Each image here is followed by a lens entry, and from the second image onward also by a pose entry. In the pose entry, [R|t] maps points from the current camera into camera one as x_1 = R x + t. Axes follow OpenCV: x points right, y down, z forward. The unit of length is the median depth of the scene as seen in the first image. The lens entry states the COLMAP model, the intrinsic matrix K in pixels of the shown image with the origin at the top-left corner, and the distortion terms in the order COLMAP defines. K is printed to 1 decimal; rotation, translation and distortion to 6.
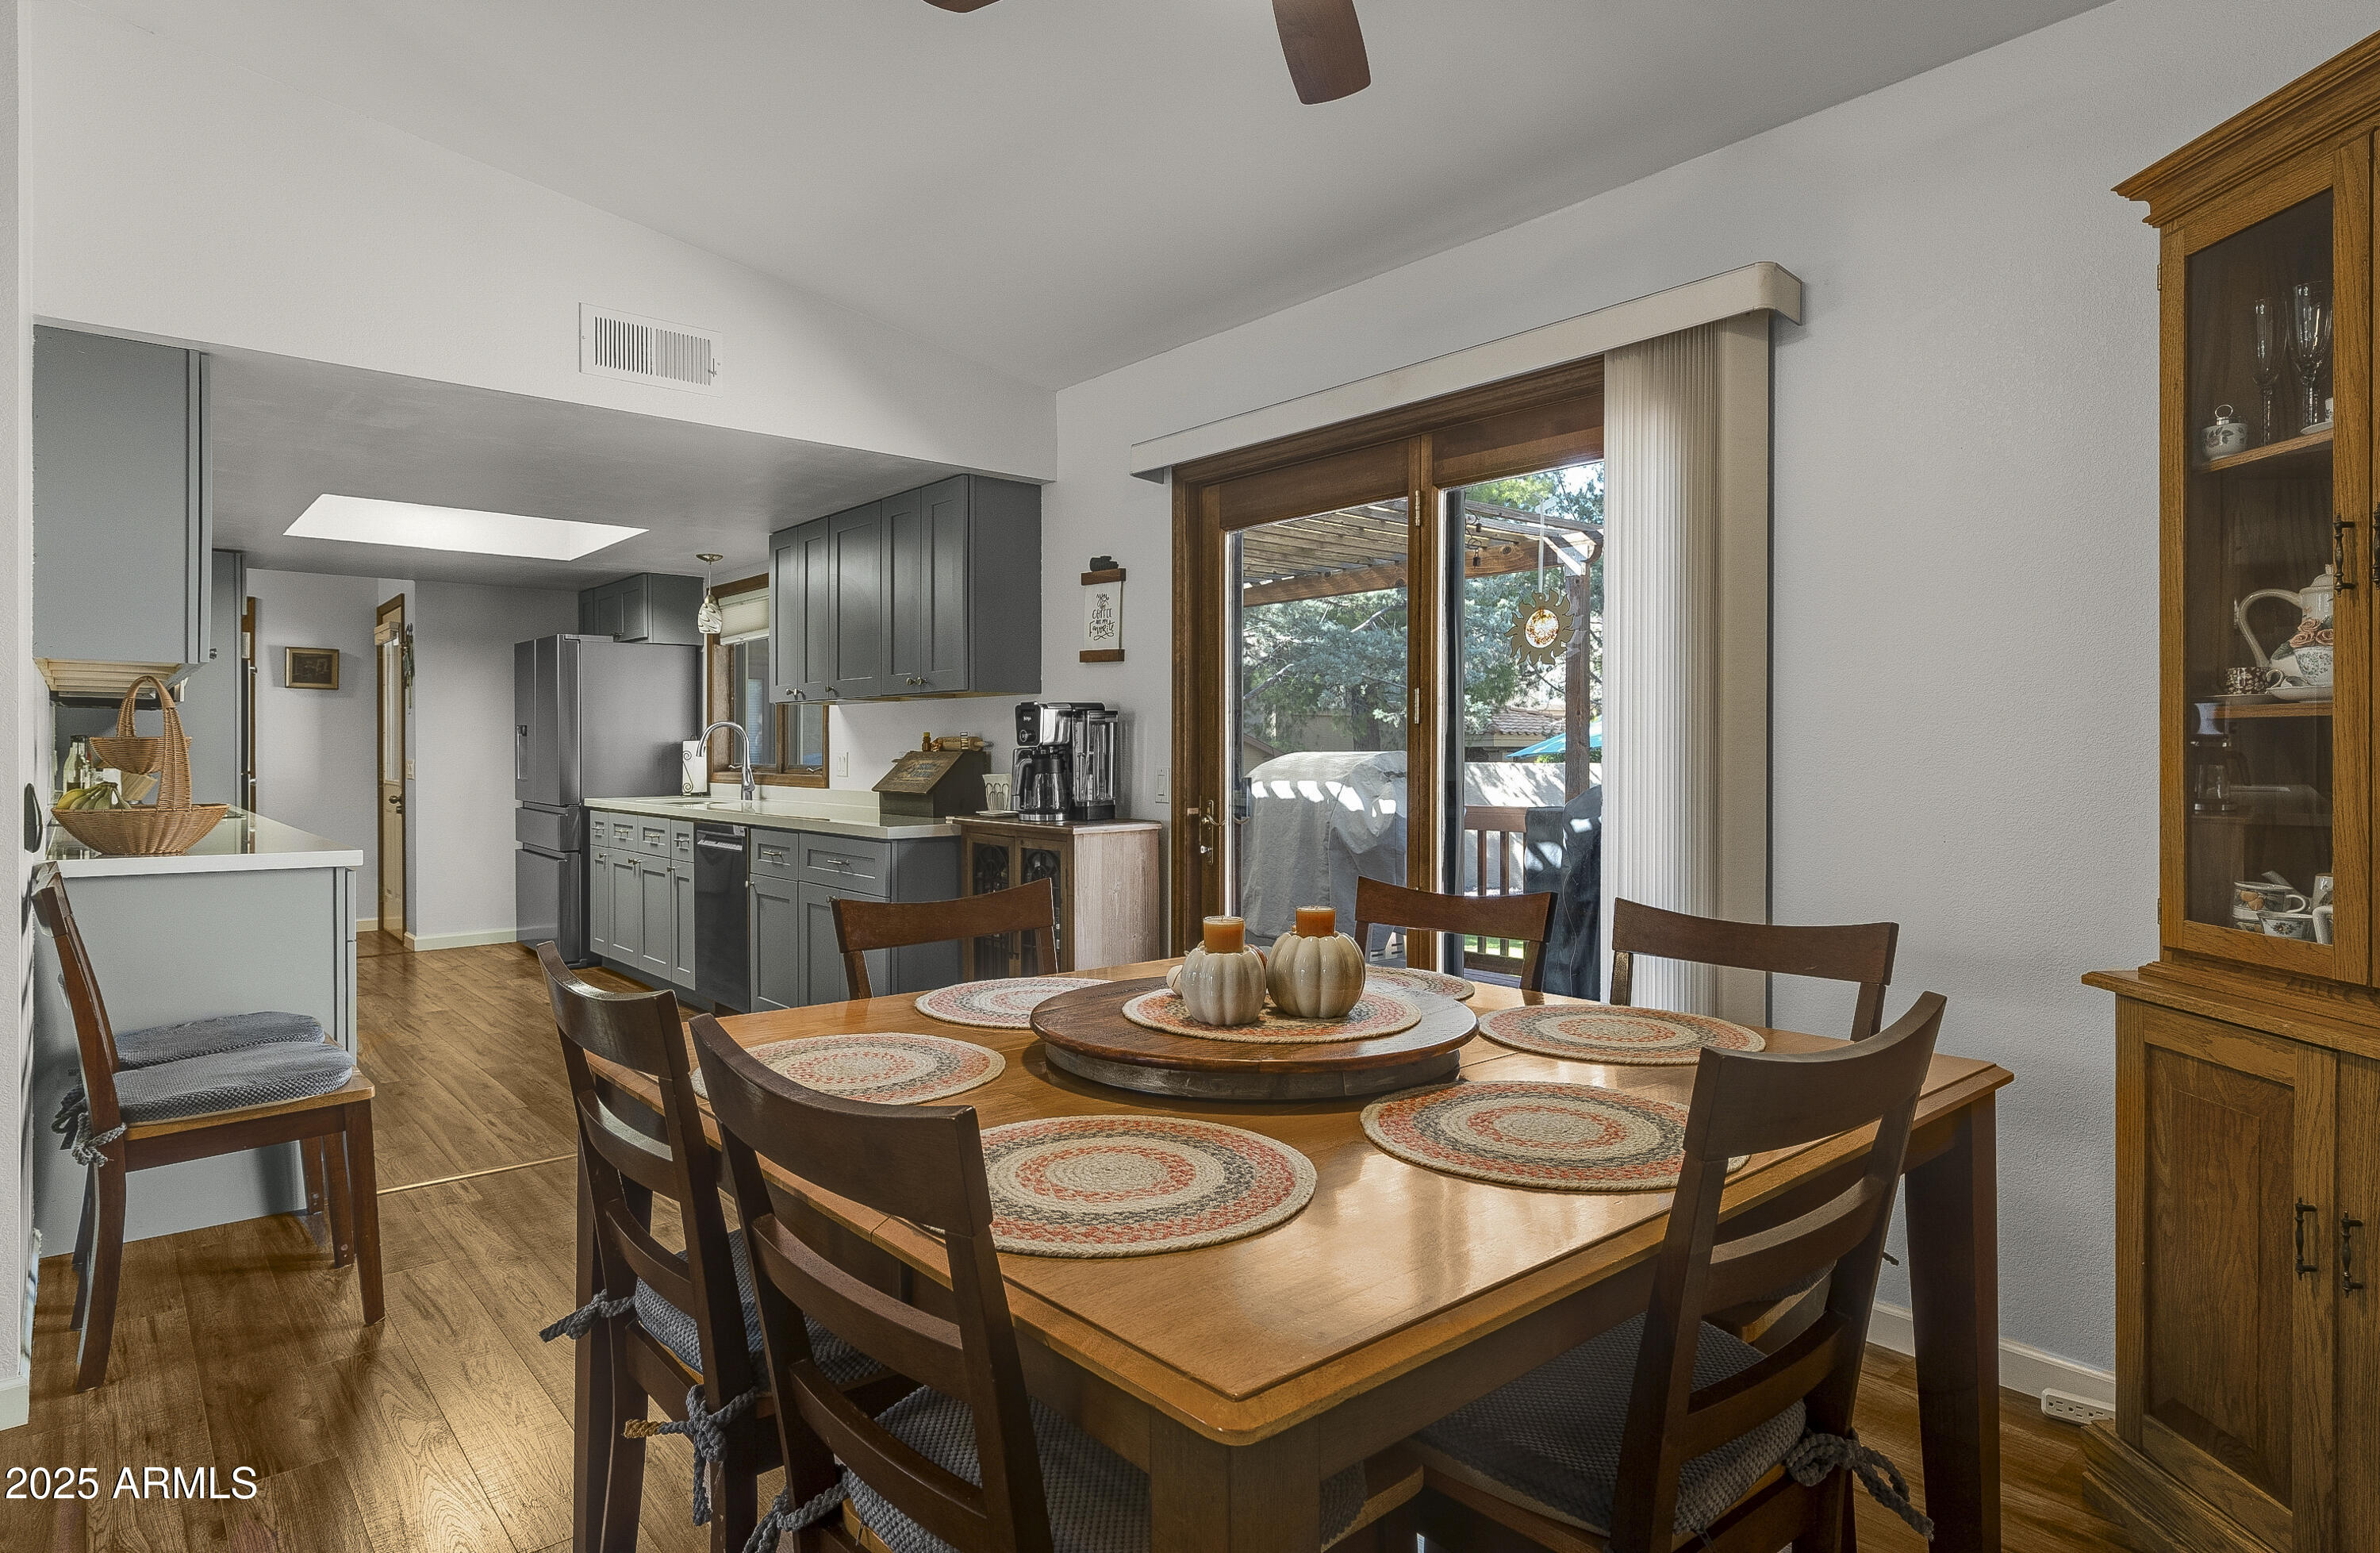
lens RADIAL K [[1293.5, 0, 1189.2], [0, 1293.5, 767.6], [0, 0, 1]] dist [-0.001720, -0.000095]
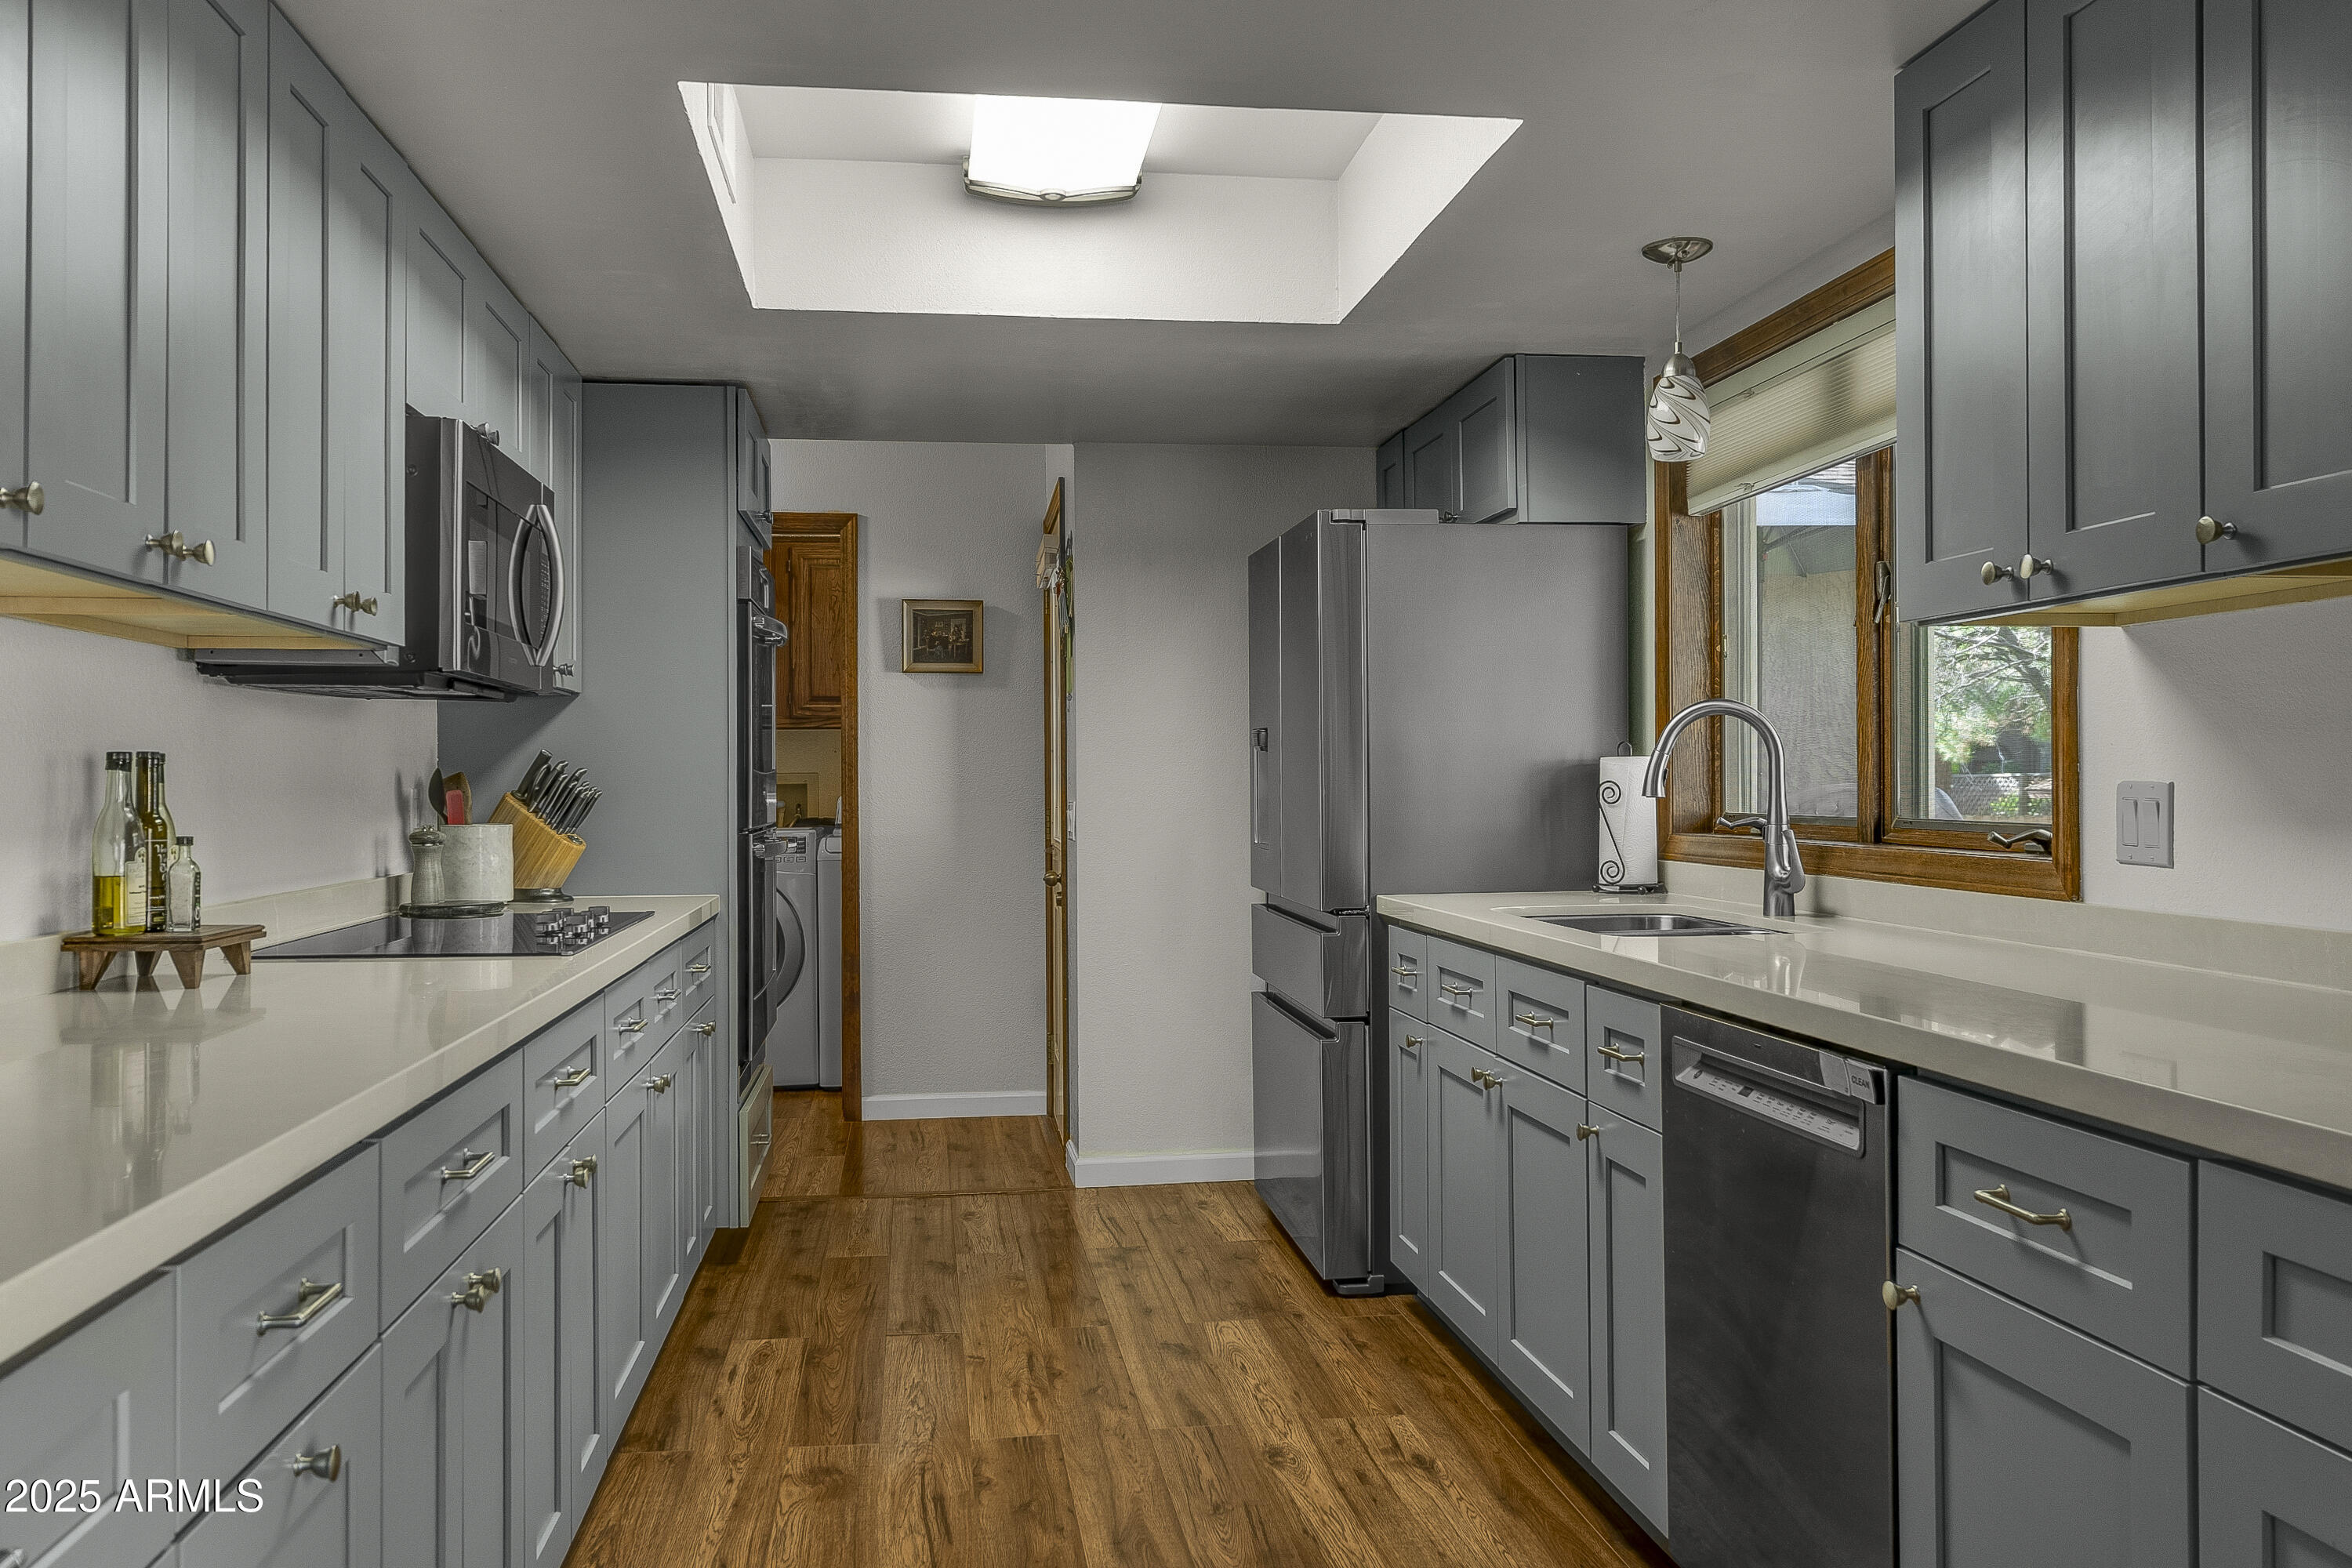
lens RADIAL K [[1738.4, 0, 1172.5], [0, 1738.4, 788.0], [0, 0, 1]] dist [-0.010021, -0.000586]
pose [[0.832703, -0.005634, -0.553692, -0.206731], [0.001804, 0.999971, -0.007461, -0.007082], [0.553718, 0.005214, 0.832688, 0.484394]]
